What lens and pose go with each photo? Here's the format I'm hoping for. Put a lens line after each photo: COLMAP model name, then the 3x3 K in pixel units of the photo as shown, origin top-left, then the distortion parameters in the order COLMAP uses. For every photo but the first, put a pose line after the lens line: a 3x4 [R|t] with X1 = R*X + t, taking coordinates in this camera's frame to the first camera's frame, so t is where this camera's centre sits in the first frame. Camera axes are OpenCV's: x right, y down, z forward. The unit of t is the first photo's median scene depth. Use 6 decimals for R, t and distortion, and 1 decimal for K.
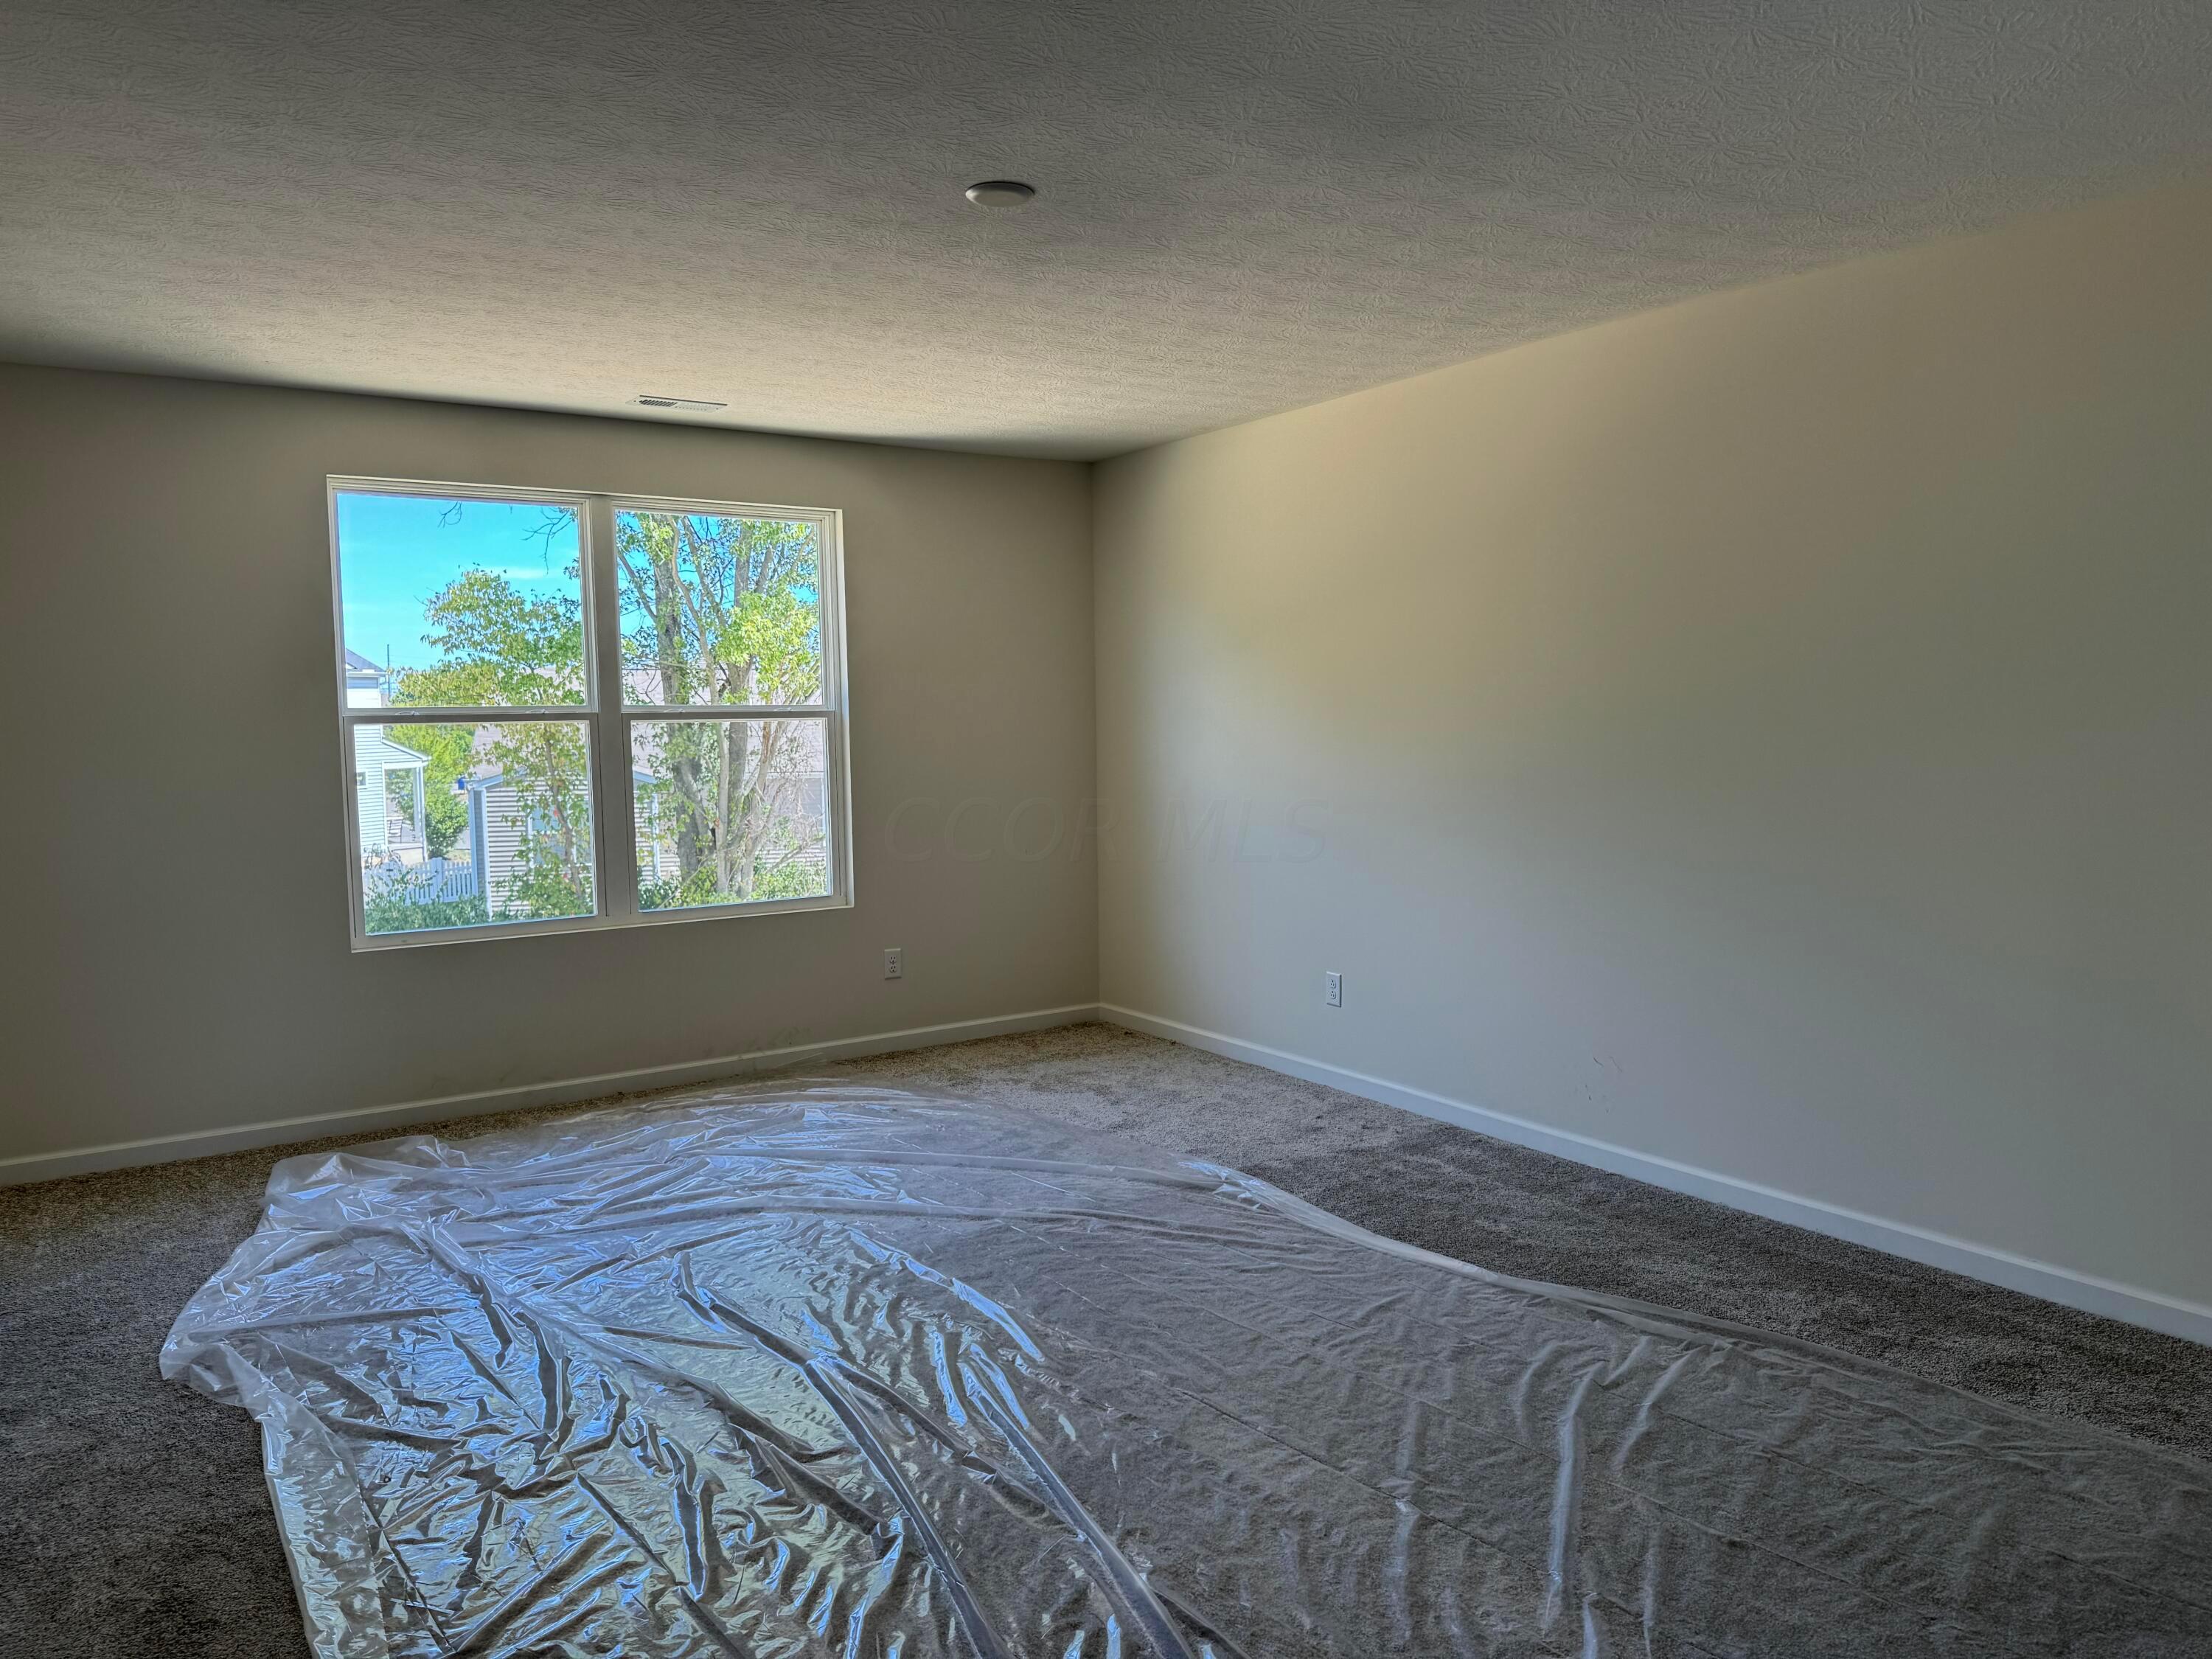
lens RADIAL K [[1657.6, 0, 1094.4], [0, 1657.6, 838.6], [0, 0, 1]] dist [-0.004900, -0.004611]
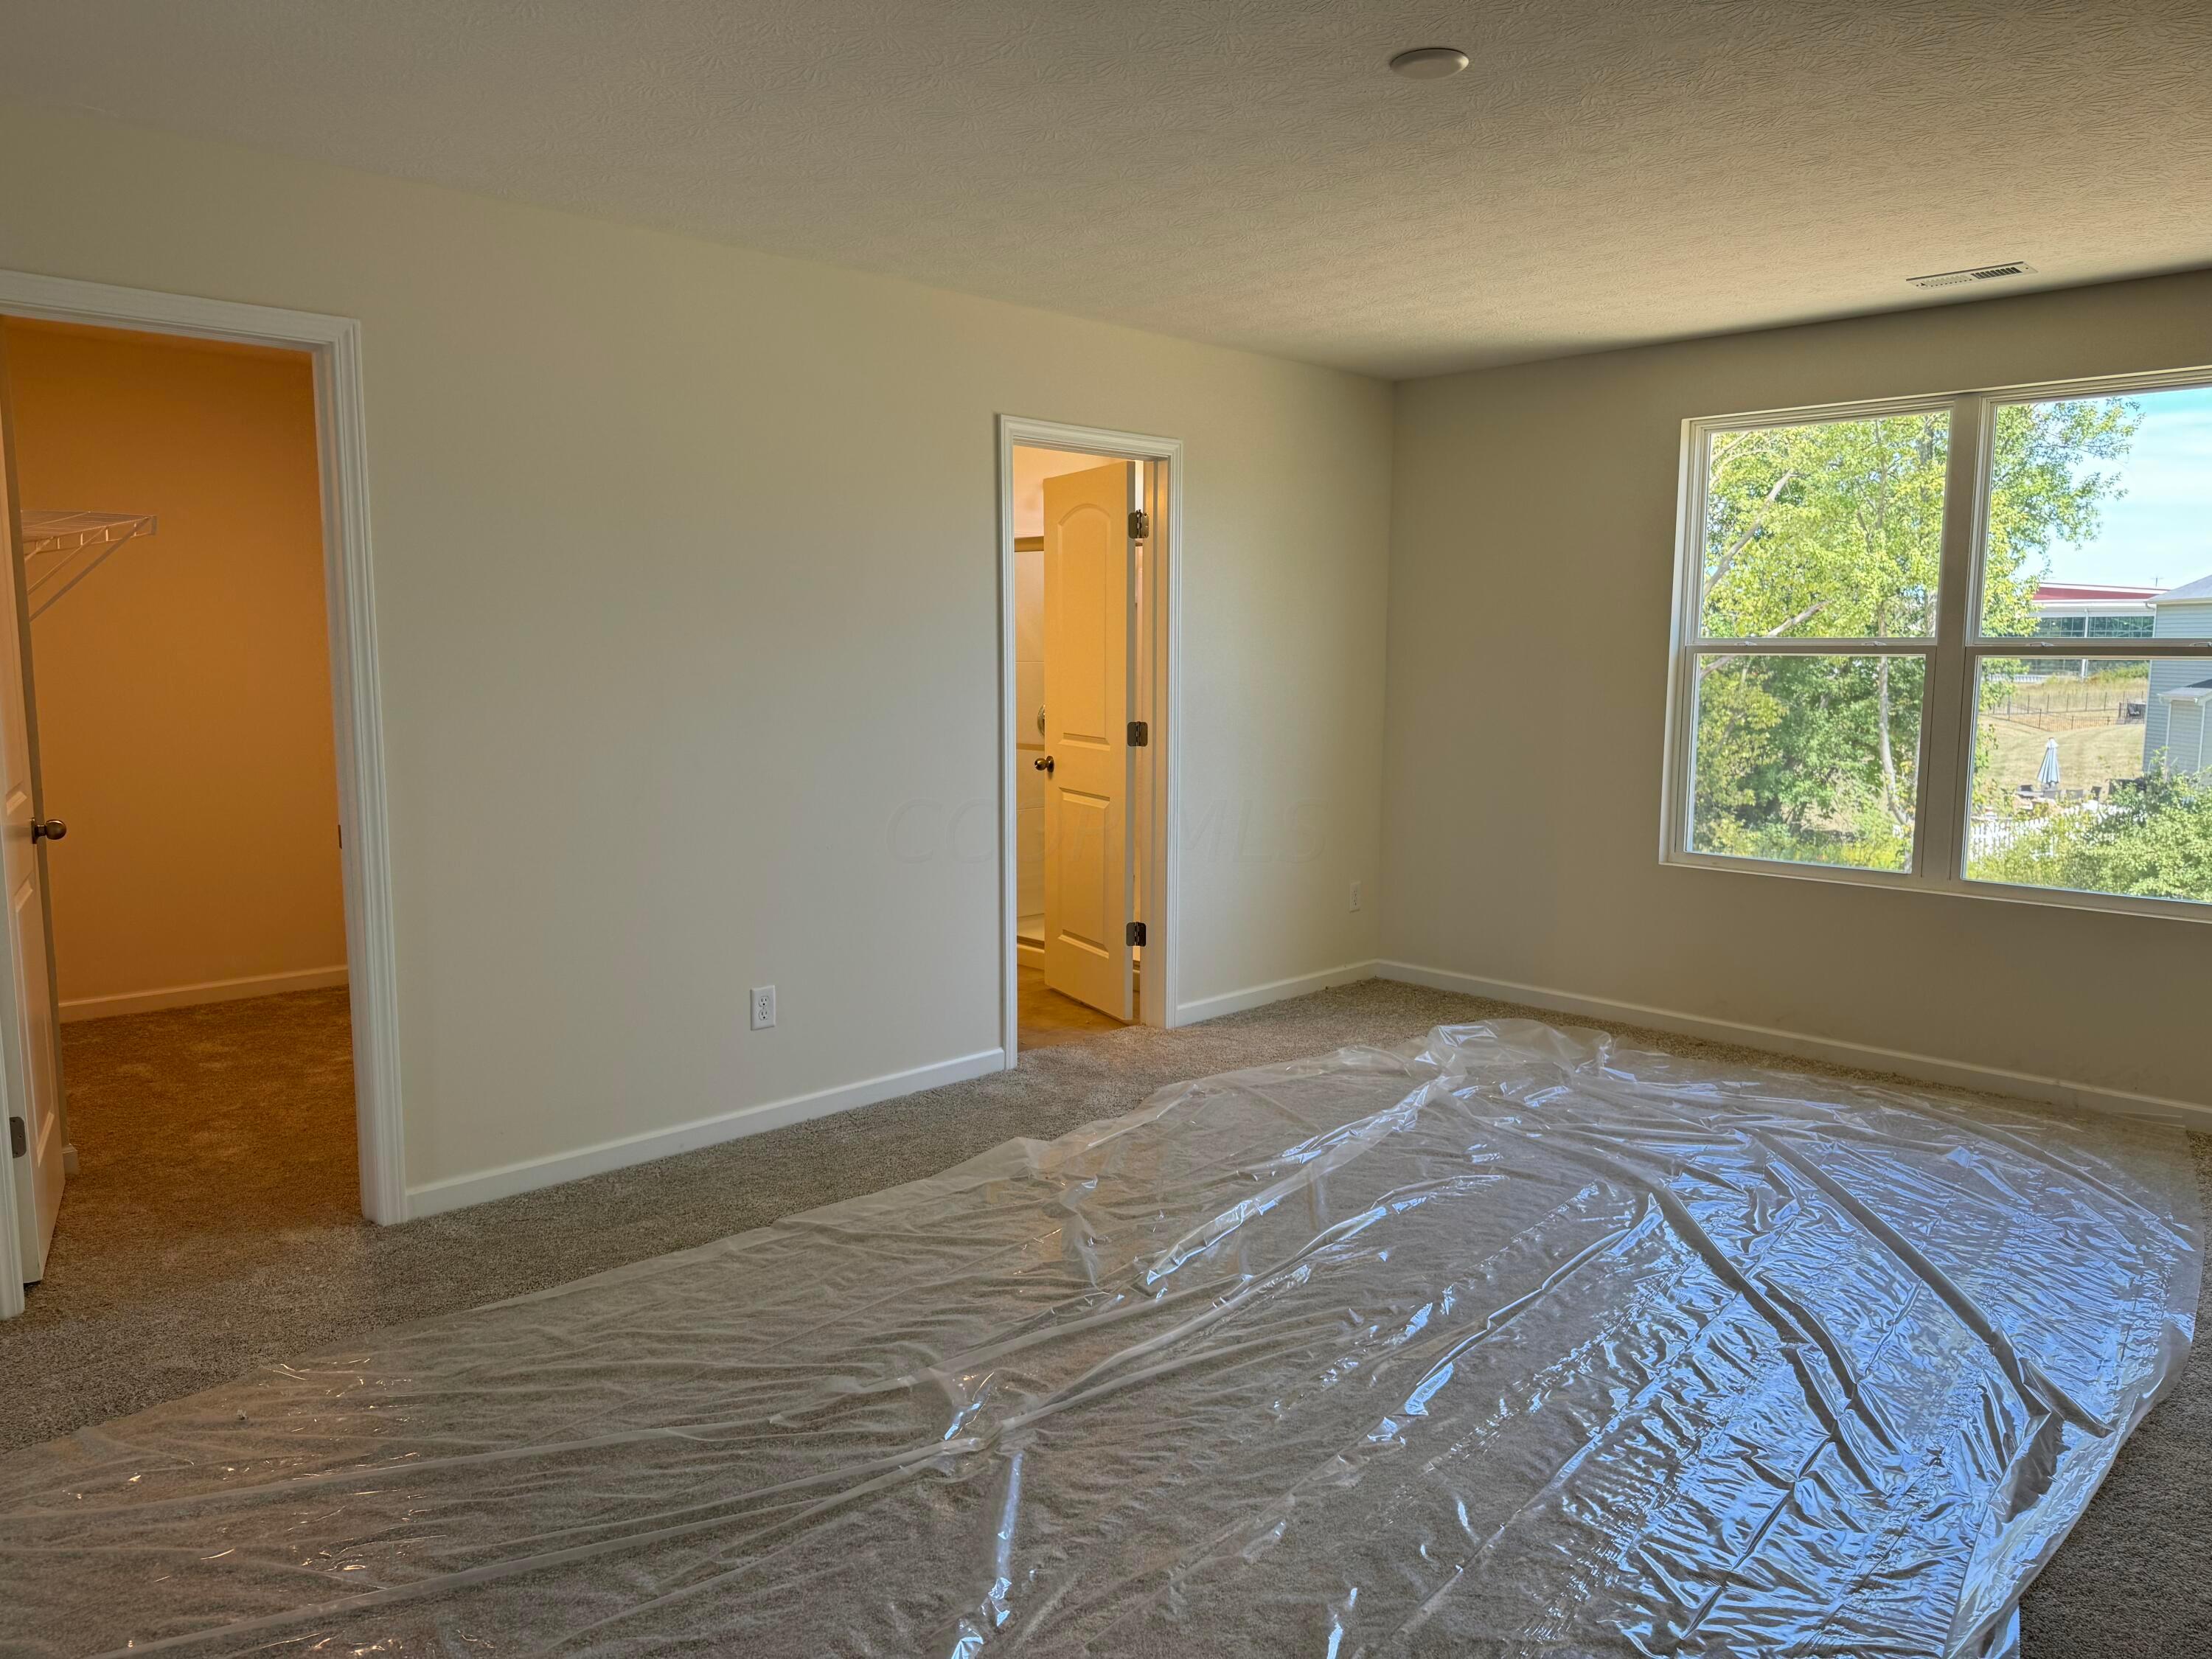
lens RADIAL K [[1657.6, 0, 1094.4], [0, 1657.6, 838.6], [0, 0, 1]] dist [-0.004900, -0.004611]
pose [[0.115701, 0.122938, -0.985647, 0.531020], [-0.087046, 0.989748, 0.113231, -0.036209], [0.989463, 0.072696, 0.125216, 0.460579]]
